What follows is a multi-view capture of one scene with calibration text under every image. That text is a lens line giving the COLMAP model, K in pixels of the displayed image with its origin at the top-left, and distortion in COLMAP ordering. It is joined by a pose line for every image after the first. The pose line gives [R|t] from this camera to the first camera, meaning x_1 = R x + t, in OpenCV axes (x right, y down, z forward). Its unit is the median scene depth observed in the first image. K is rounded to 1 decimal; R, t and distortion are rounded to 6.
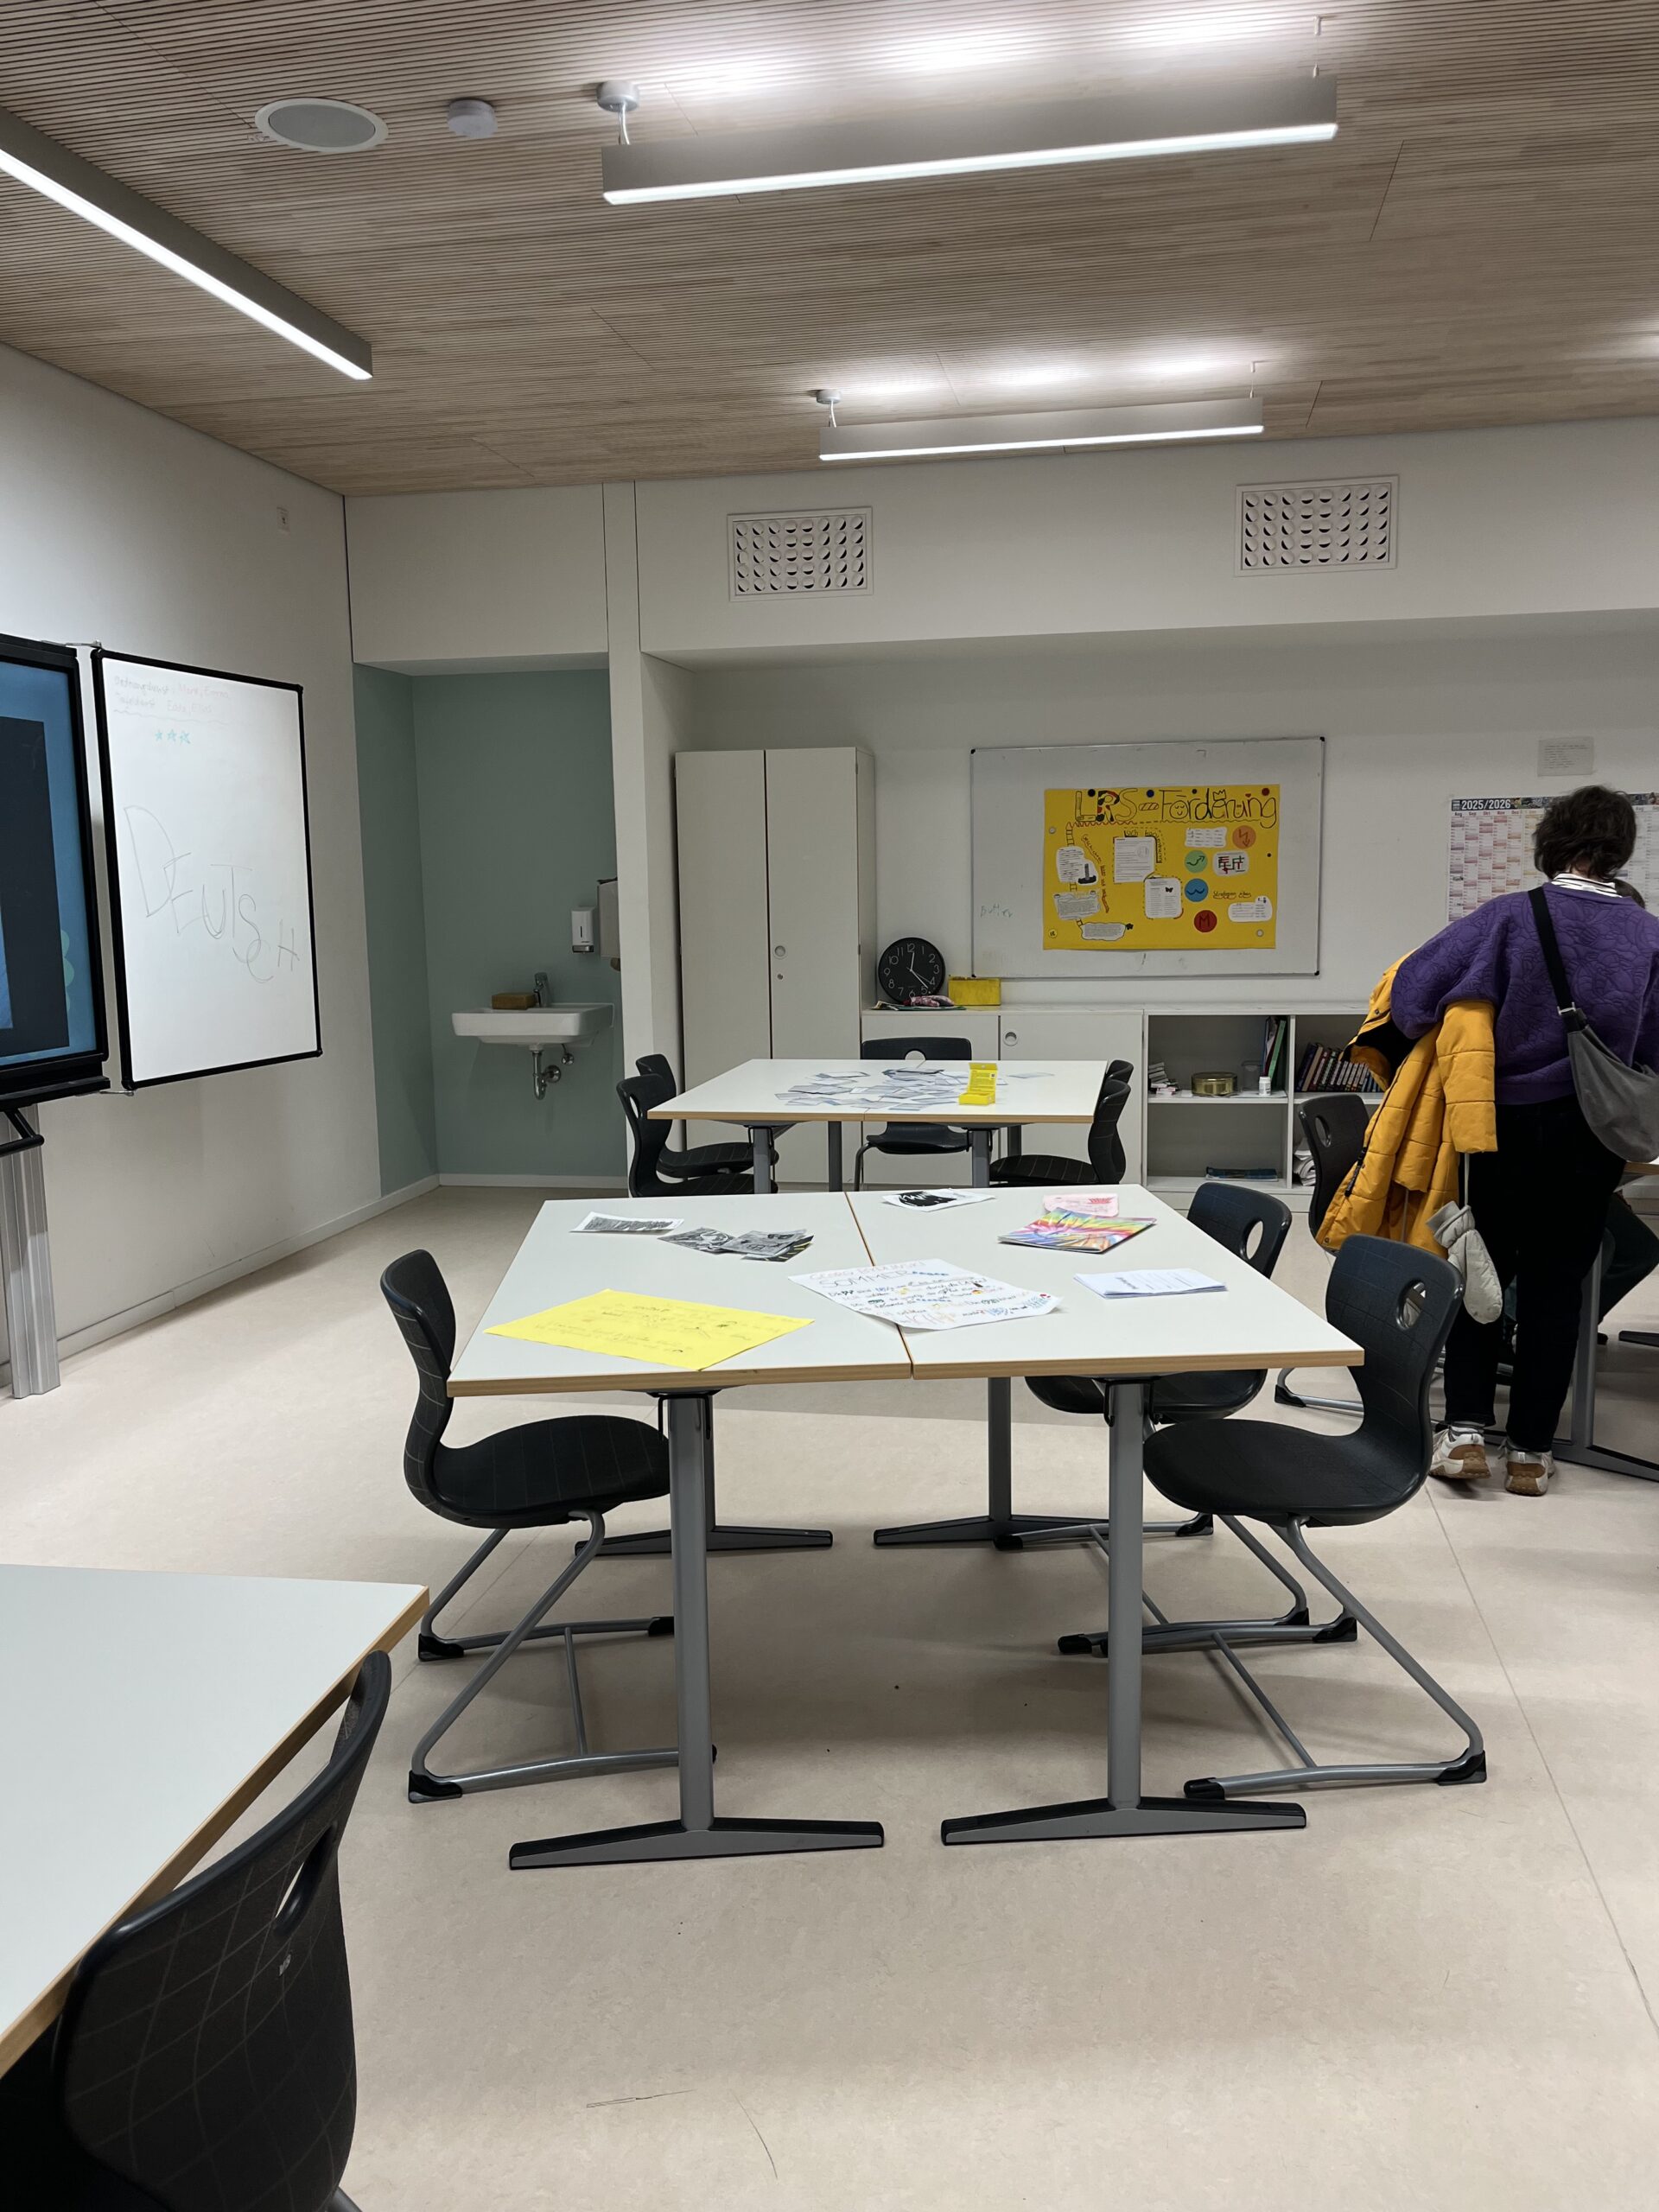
lens RADIAL K [[1664.8, 0, 829.5], [0, 1664.8, 1106.0], [0, 0, 1]] dist [0.026686, -0.000265]
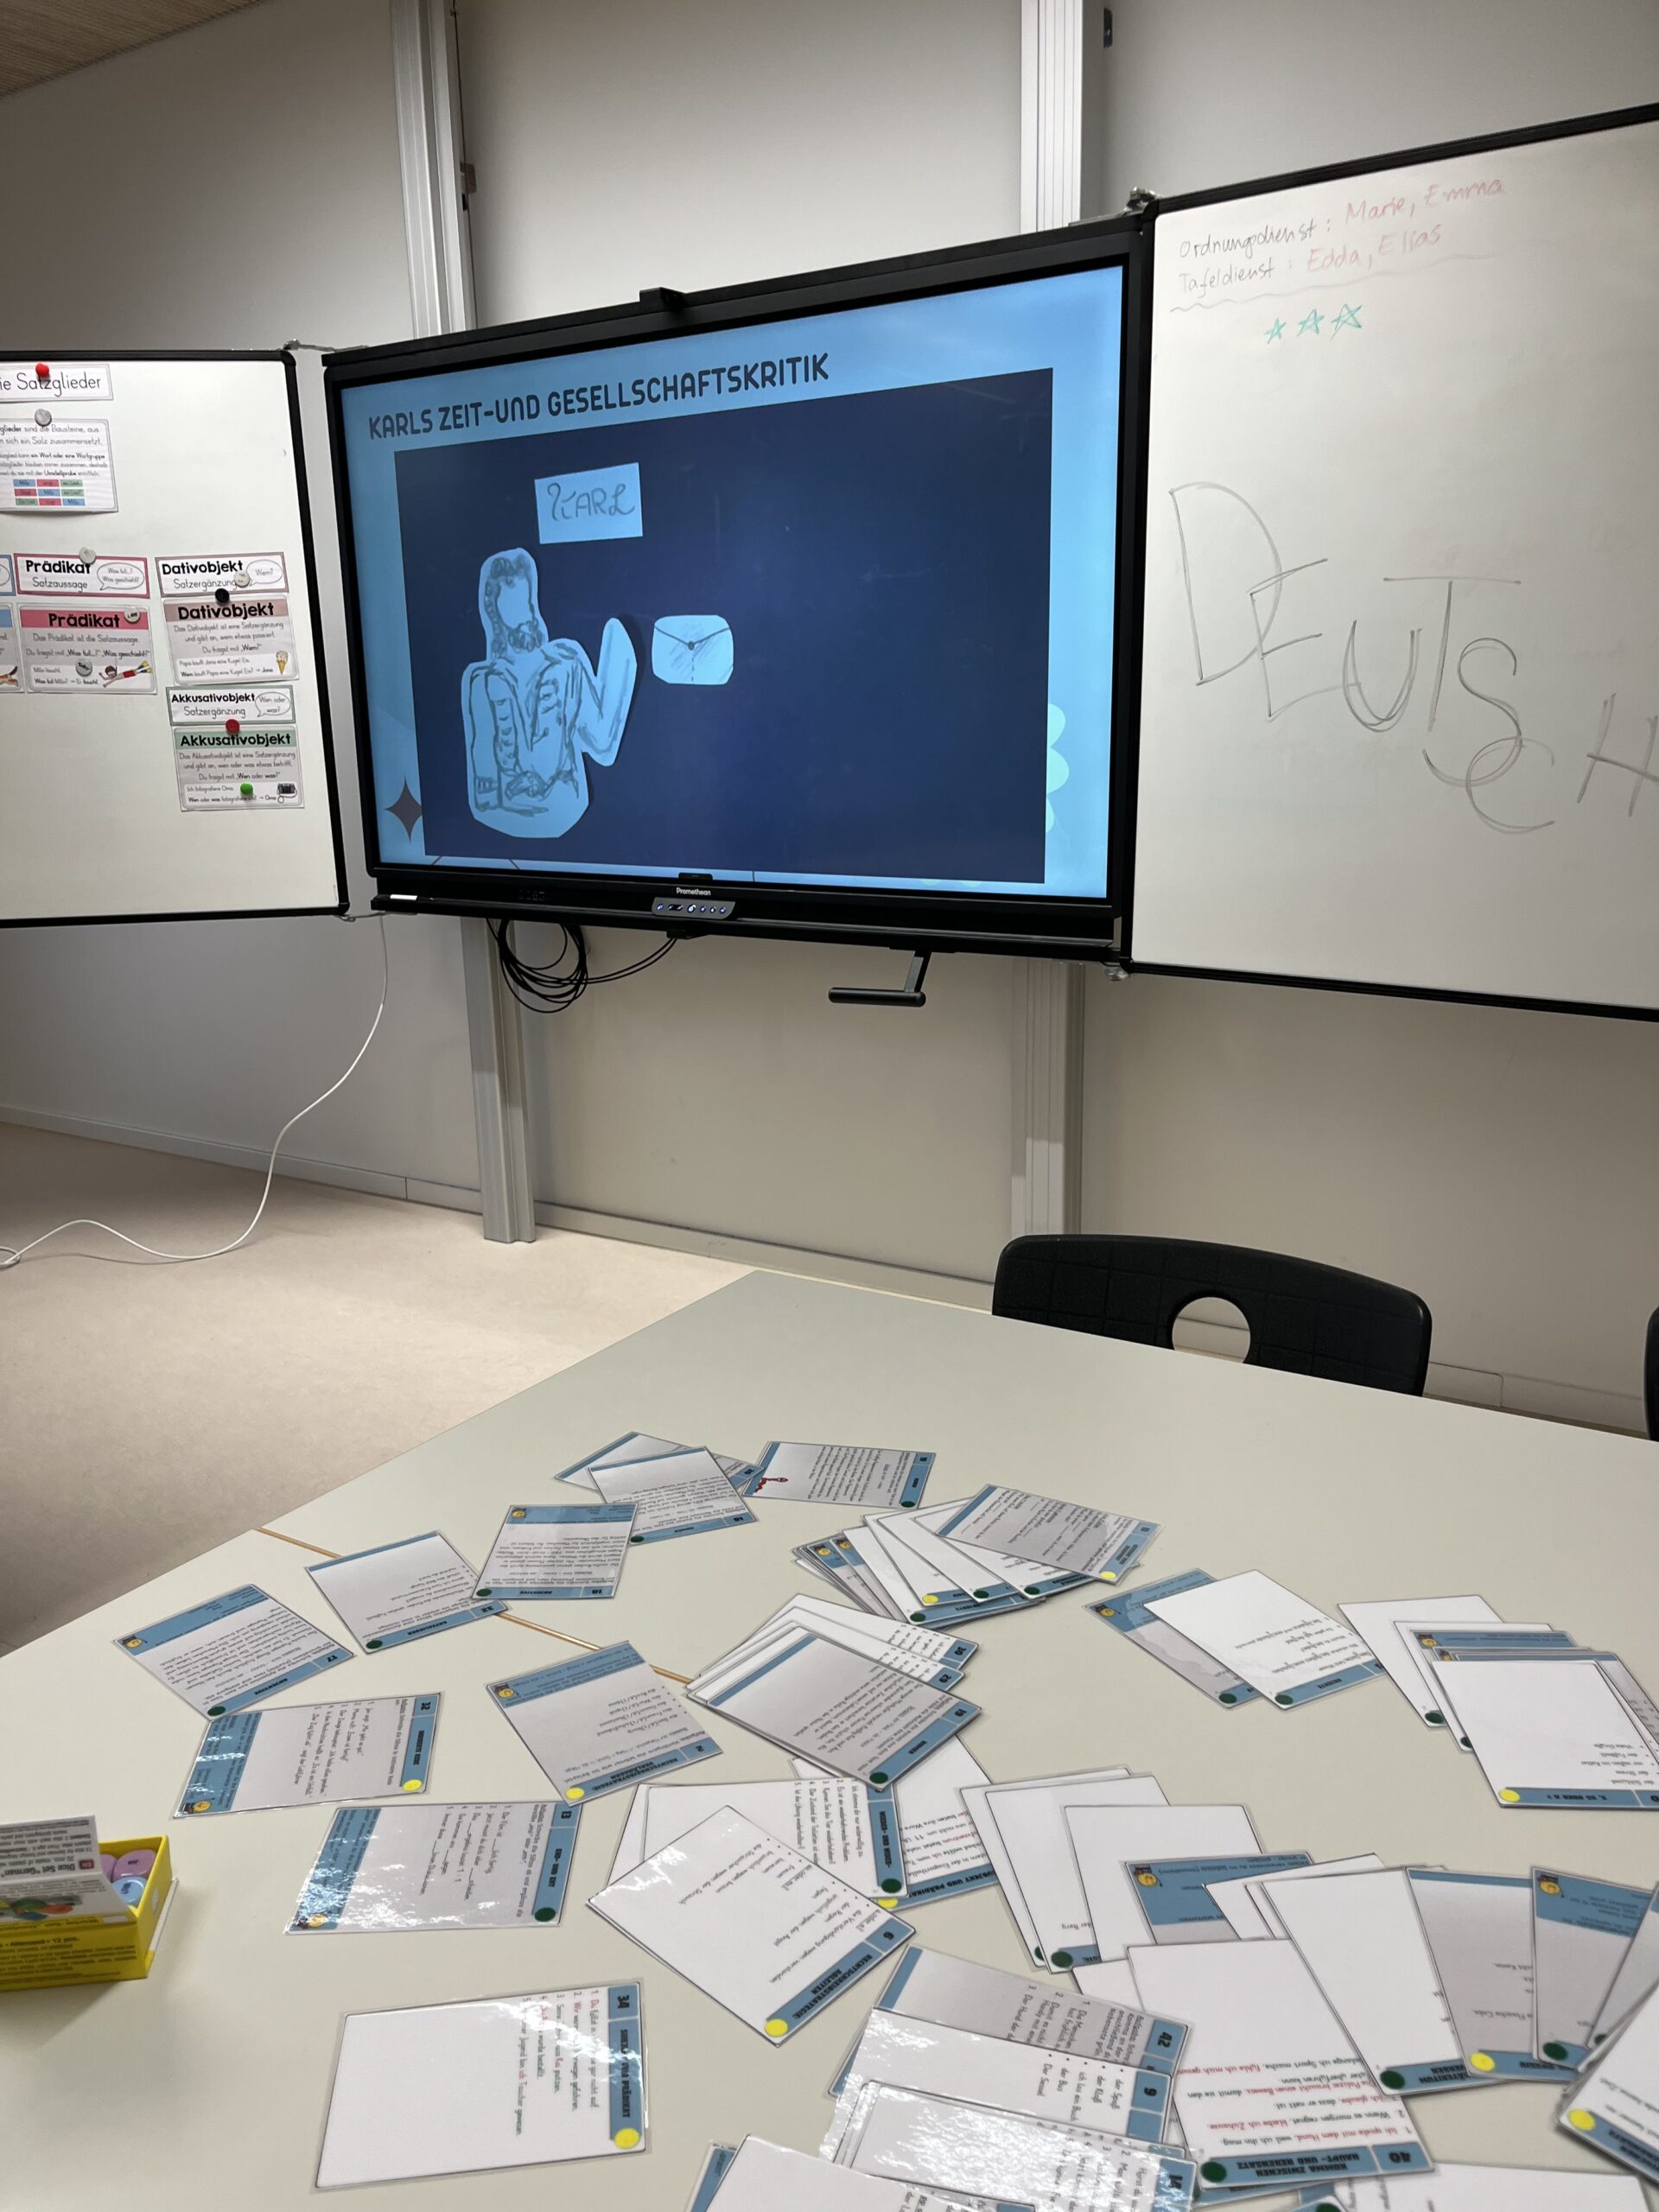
lens RADIAL K [[1664.8, 0, 829.5], [0, 1664.8, 1106.0], [0, 0, 1]] dist [0.026686, -0.000265]
pose [[-0.354974, 0.255340, -0.899330, 0.174546], [-0.096429, 0.946847, 0.306893, -0.131228], [0.929890, 0.195660, -0.311484, 1.020473]]
